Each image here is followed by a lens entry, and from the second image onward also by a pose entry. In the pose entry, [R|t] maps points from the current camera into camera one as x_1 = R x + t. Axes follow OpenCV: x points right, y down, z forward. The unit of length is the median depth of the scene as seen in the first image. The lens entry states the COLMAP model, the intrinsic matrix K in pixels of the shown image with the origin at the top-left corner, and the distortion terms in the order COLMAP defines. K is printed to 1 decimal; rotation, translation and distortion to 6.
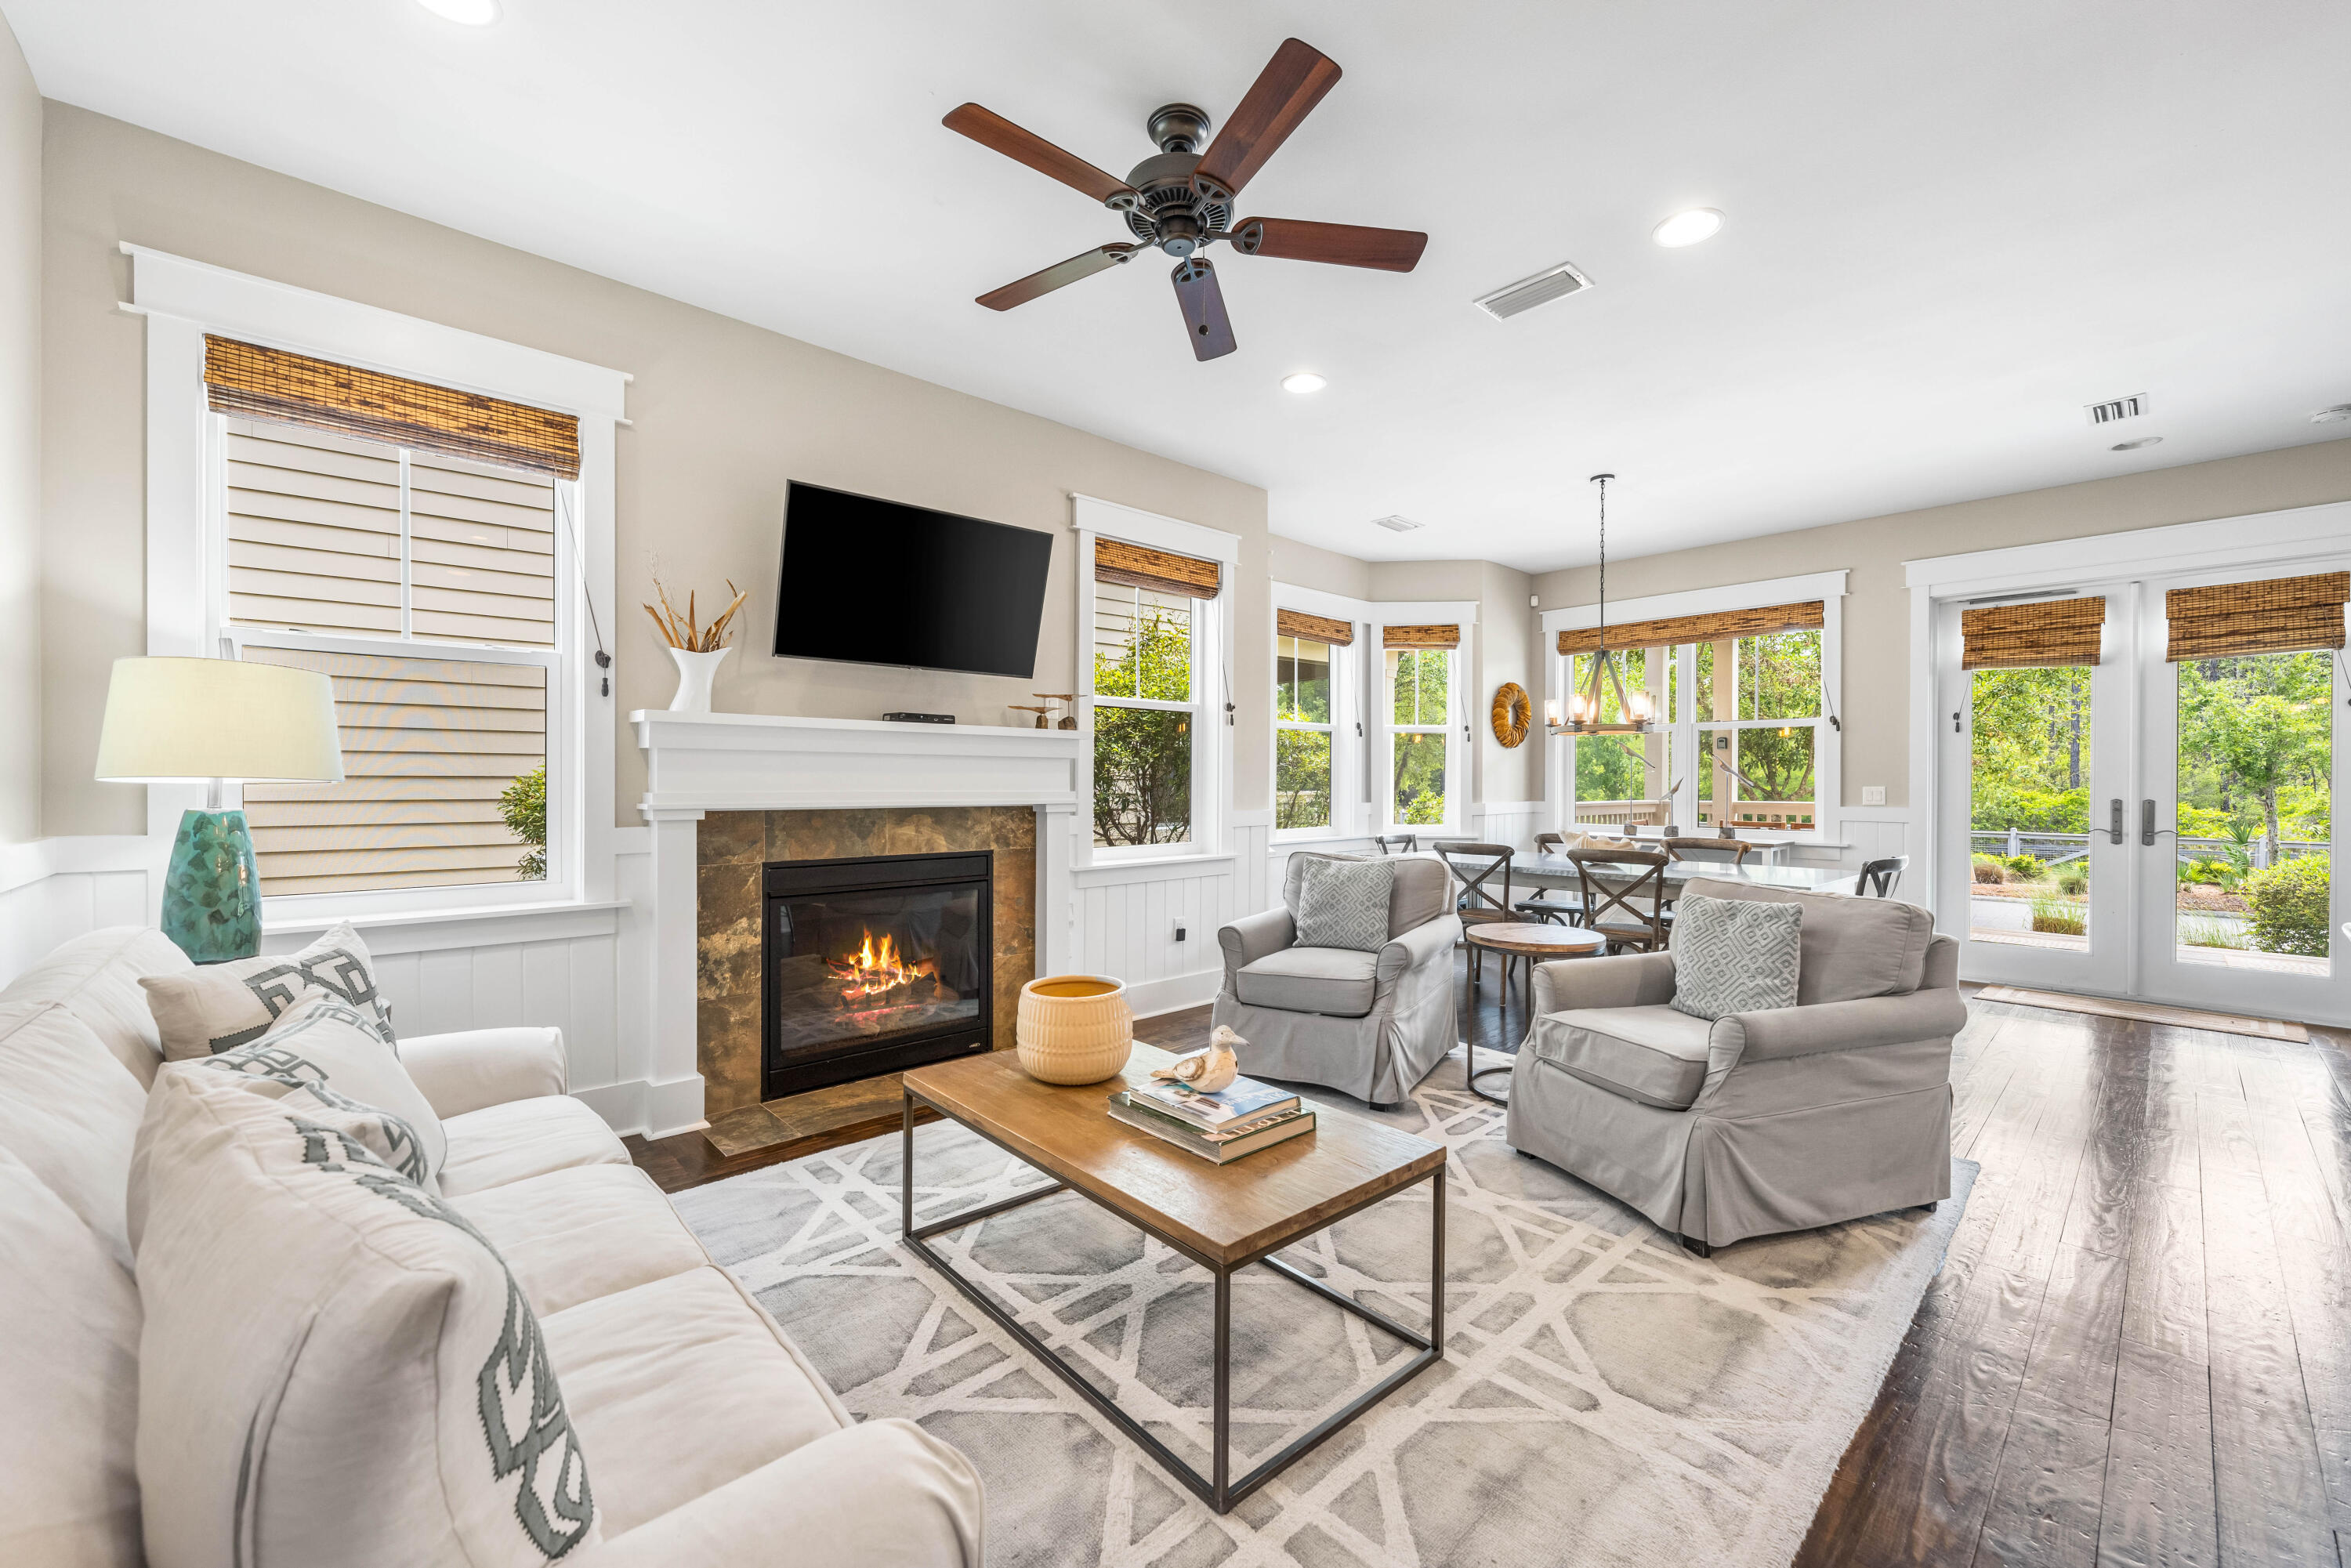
lens RADIAL K [[929.4, 0, 1179.2], [0, 929.4, 788.2], [0, 0, 1]] dist [-0.006713, 0.001414]
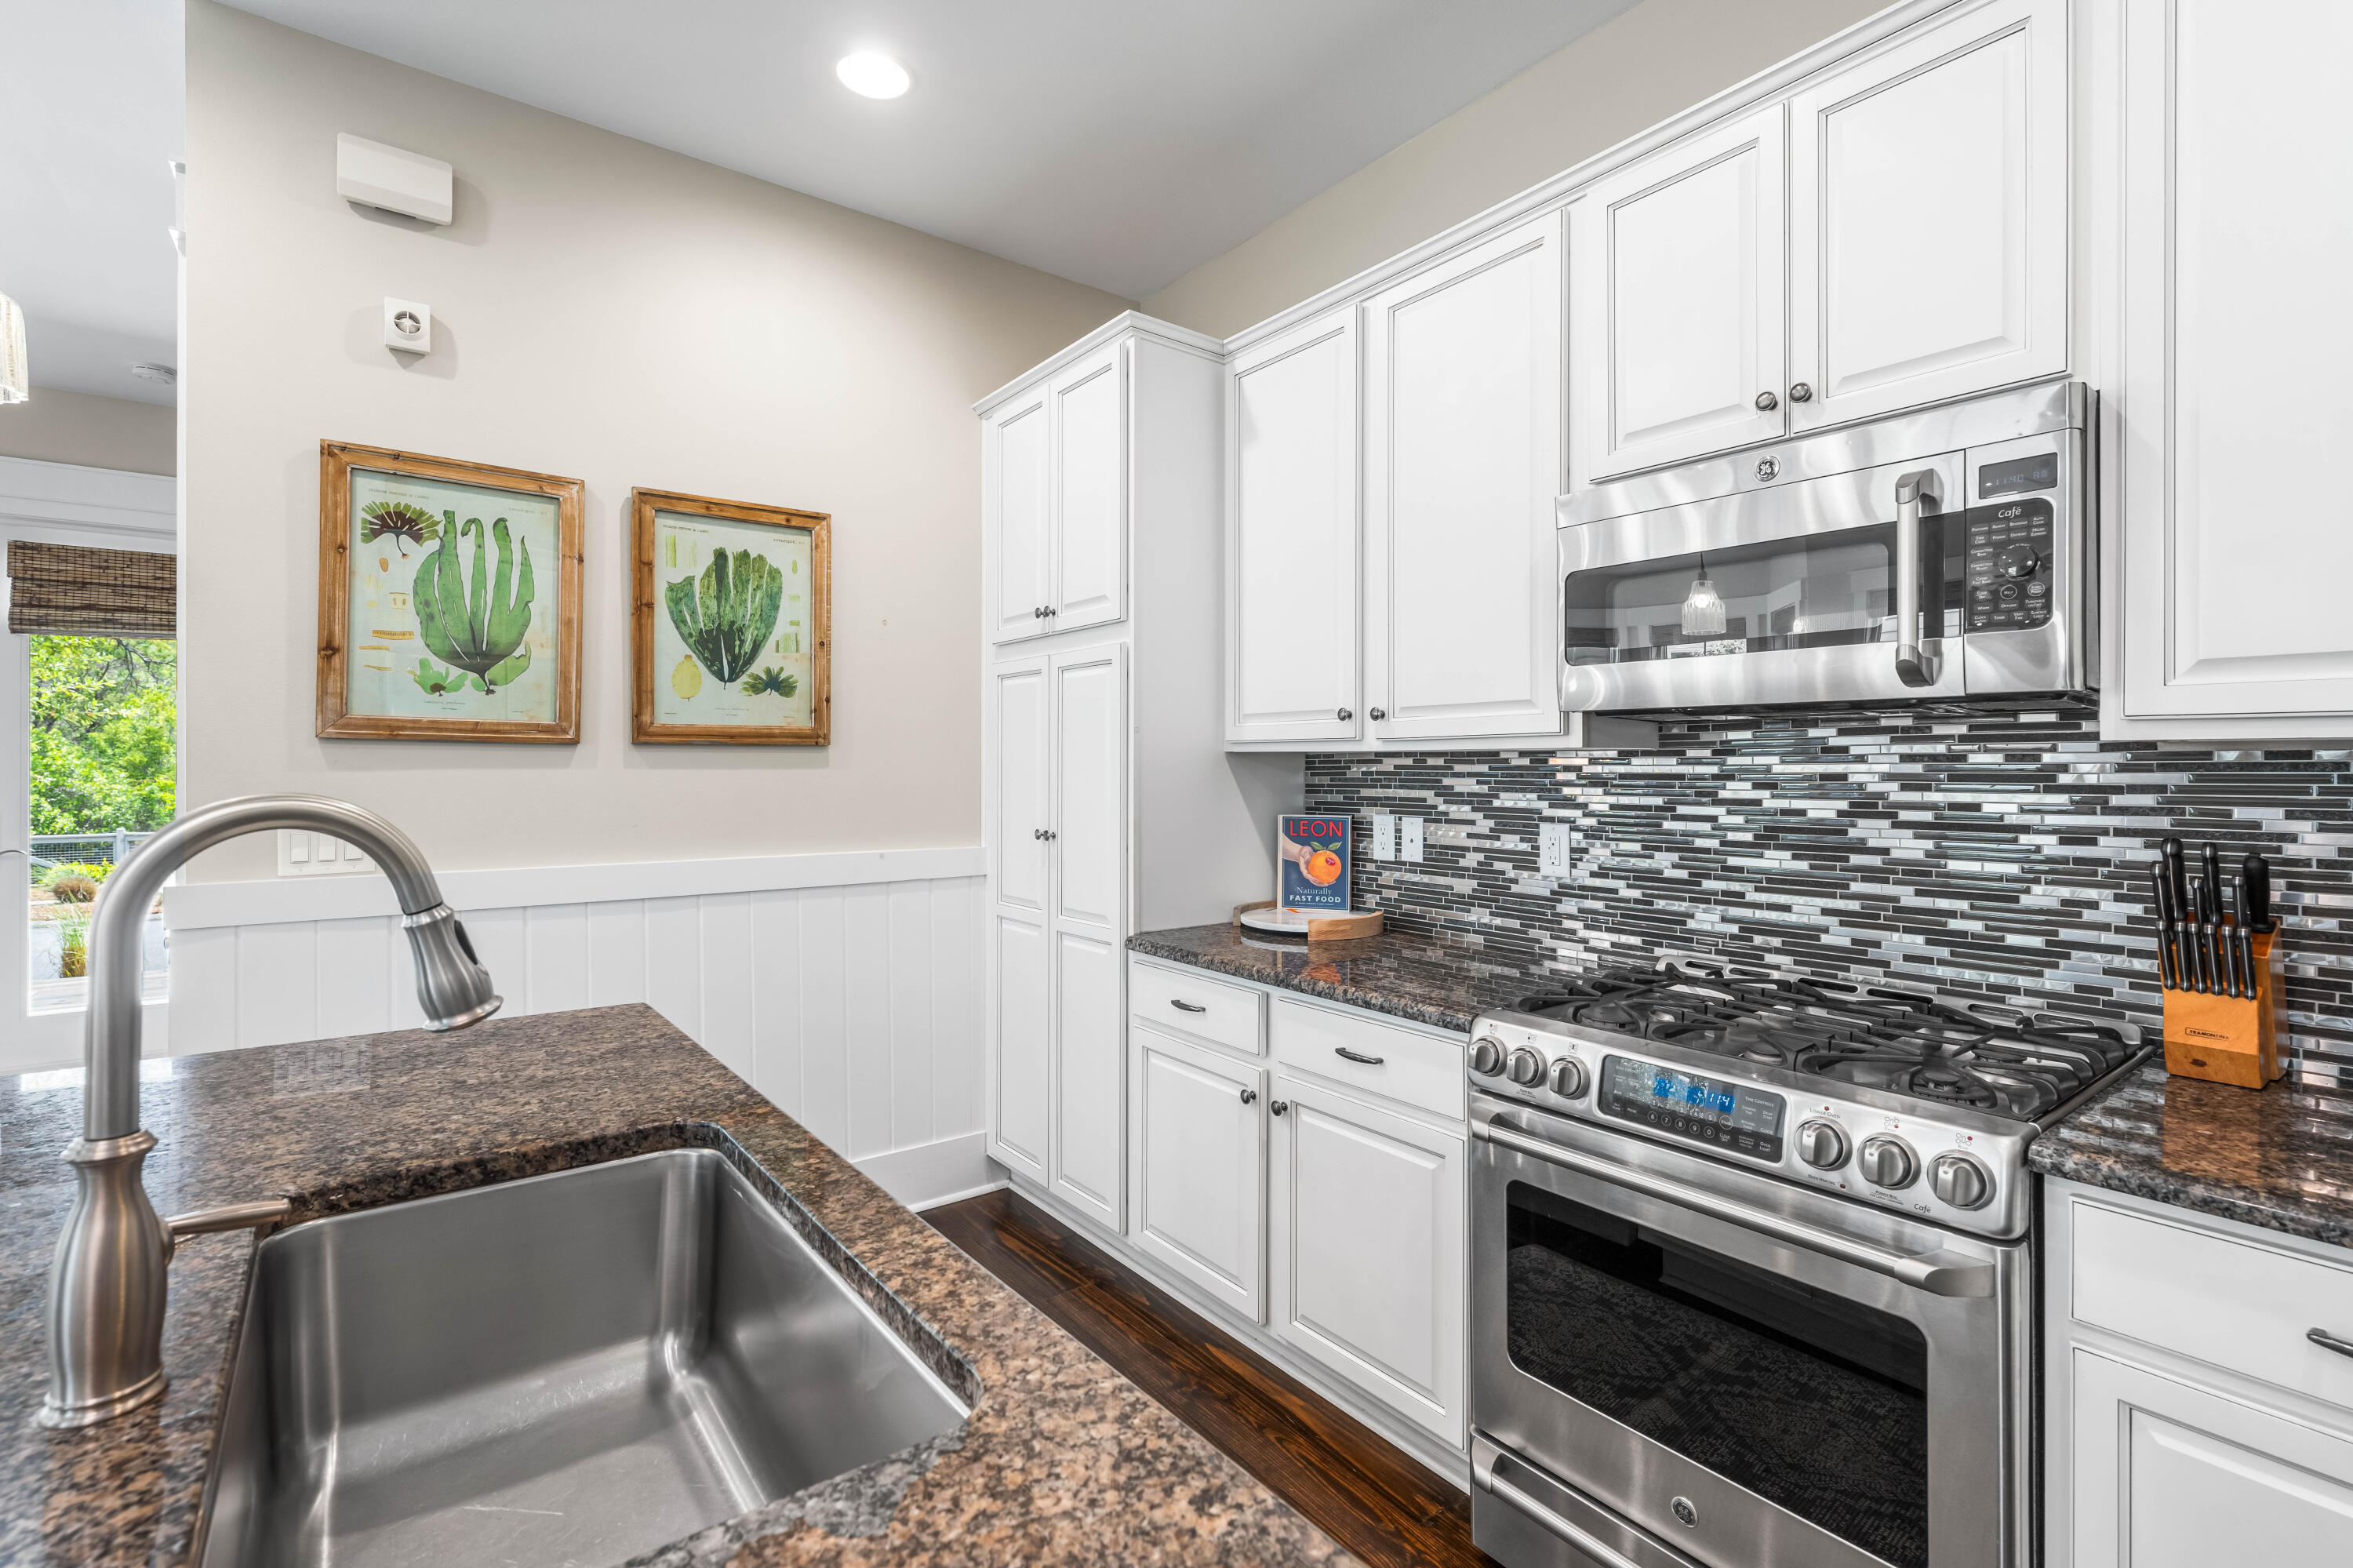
lens RADIAL K [[1058.6, 0, 1172.1], [0, 1058.6, 766.9], [0, 0, 1]] dist [-0.001325, -0.000022]
pose [[0.110402, 0.000130, 0.993887, 0.312111], [0.006736, 0.999977, -0.000879, -0.017815], [-0.993864, 0.006792, 0.110398, -0.069250]]
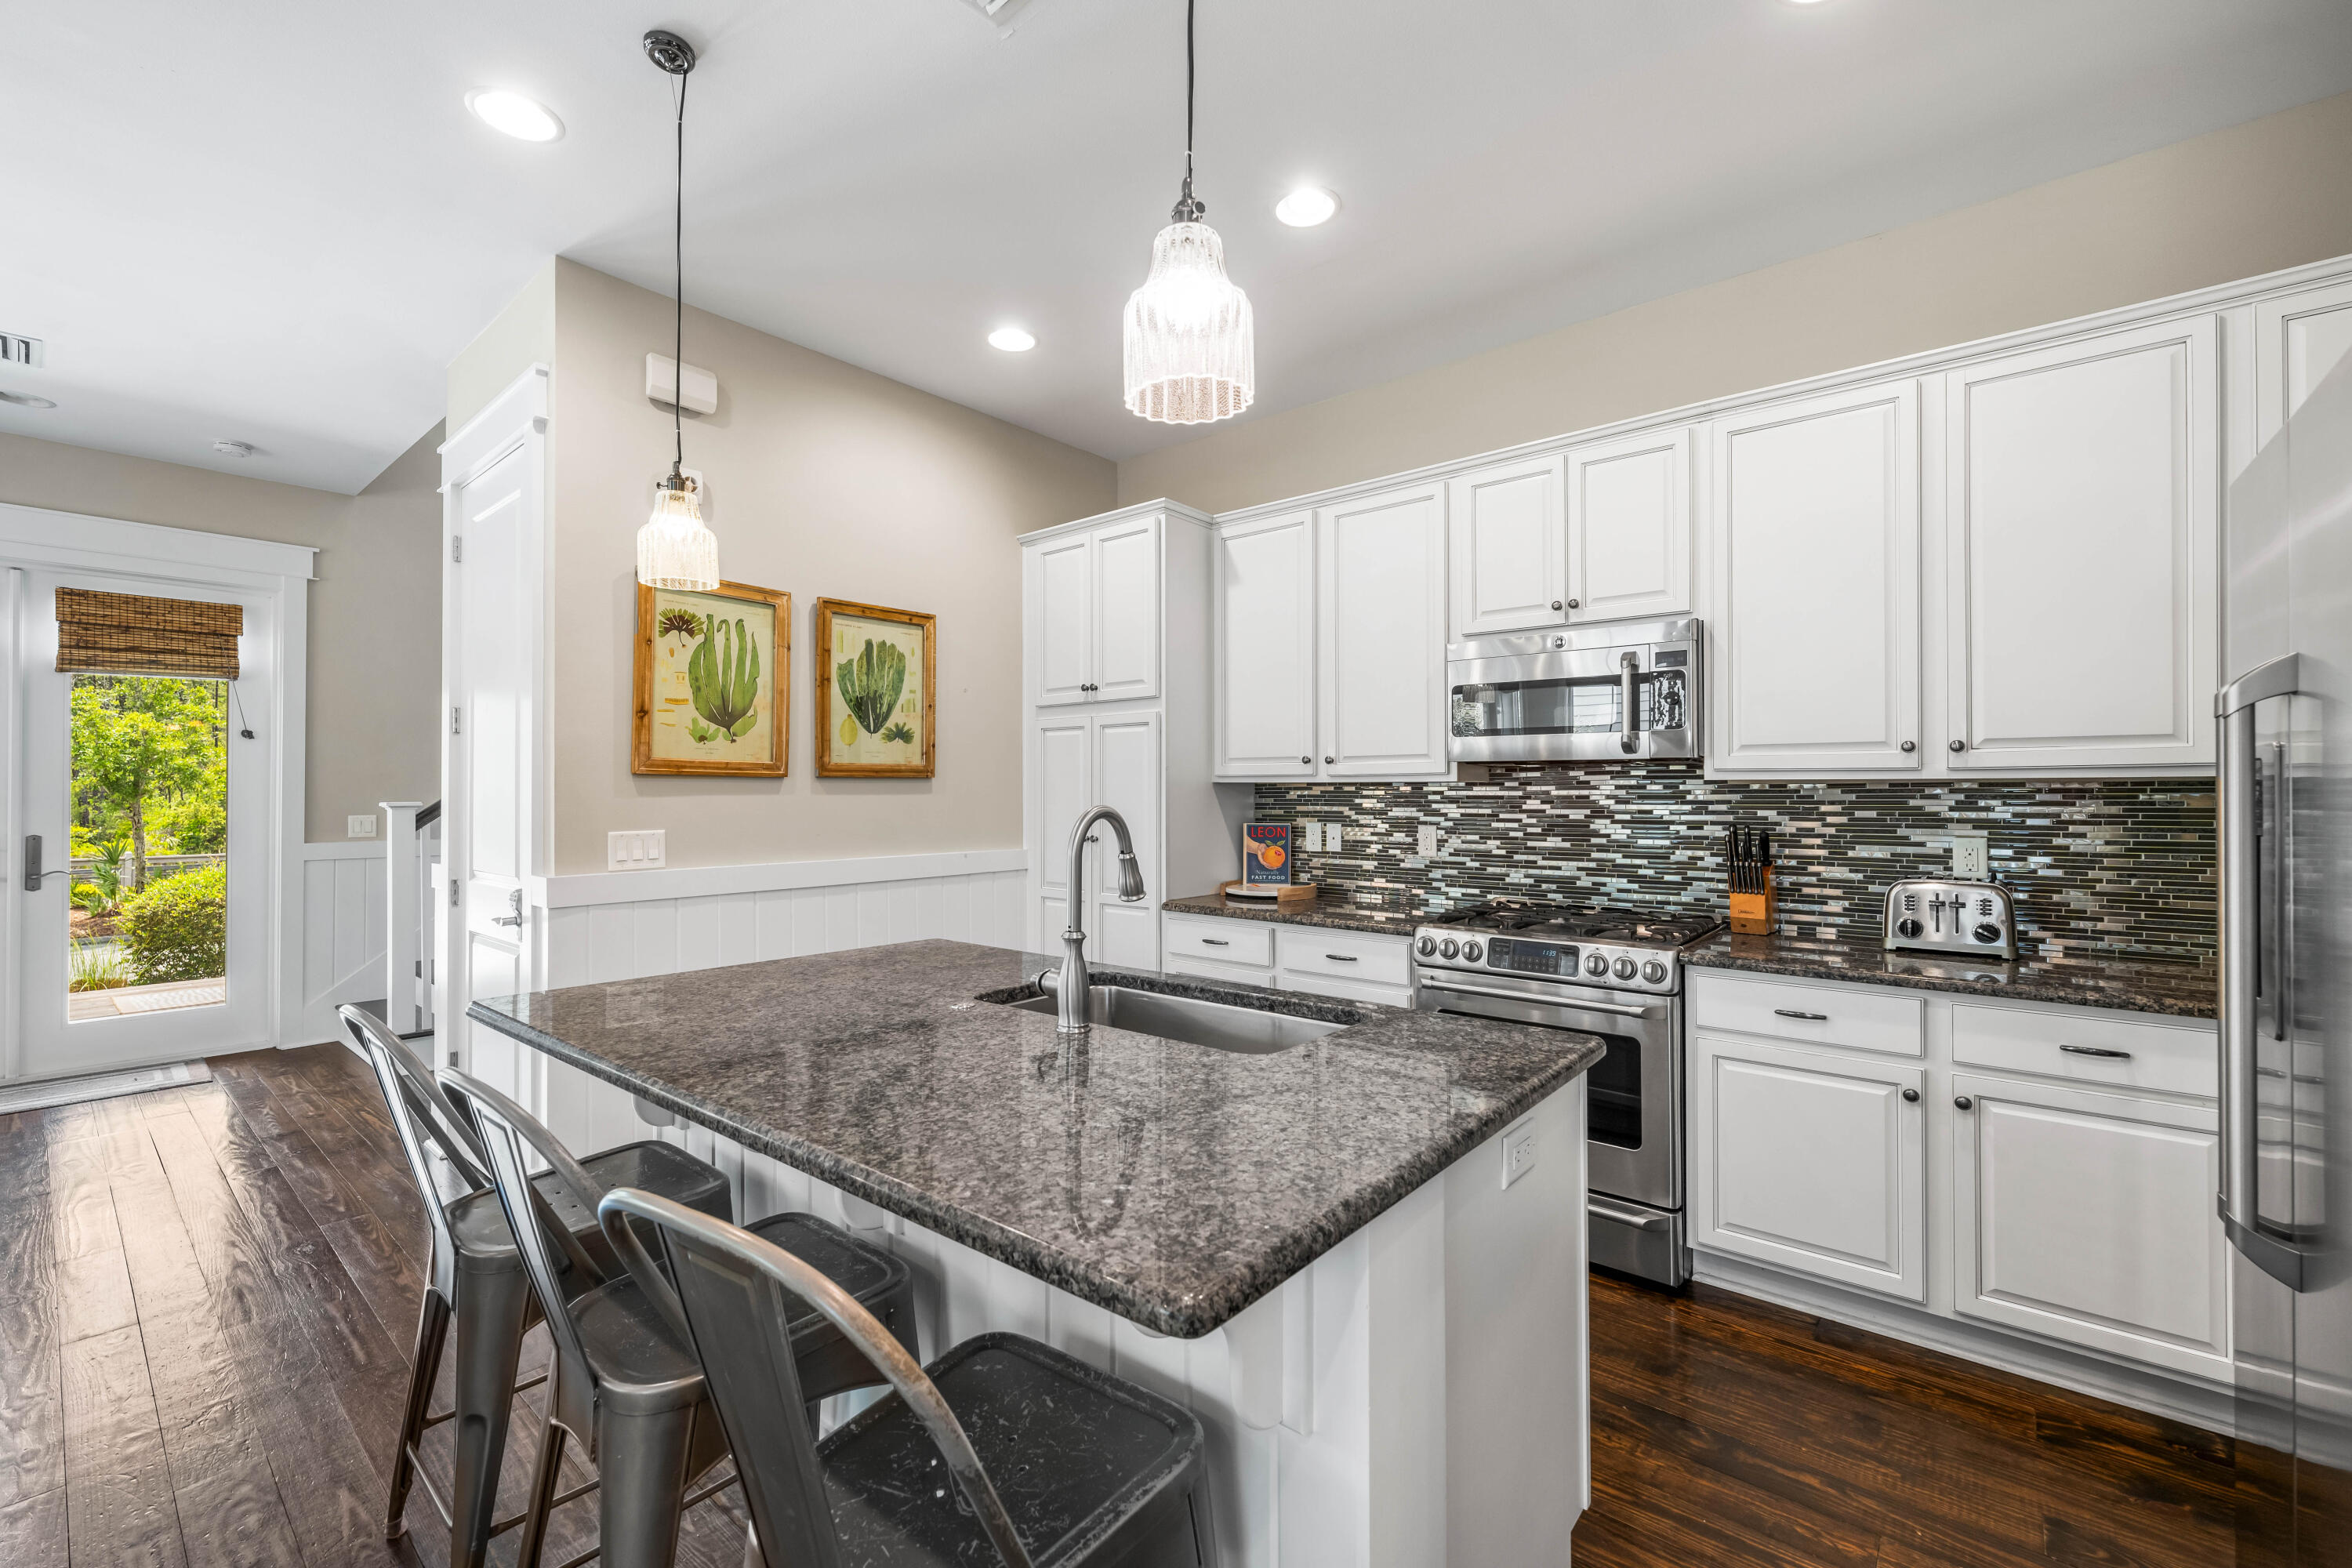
lens RADIAL K [[985.9, 0, 1161.8], [0, 985.9, 784.3], [0, 0, 1]] dist [-0.000354, 0.001002]
pose [[-0.107562, 0.006010, 0.994180, 0.069450], [0.009292, 0.999944, -0.005040, -0.021062], [-0.994155, 0.008695, -0.107612, 0.101111]]
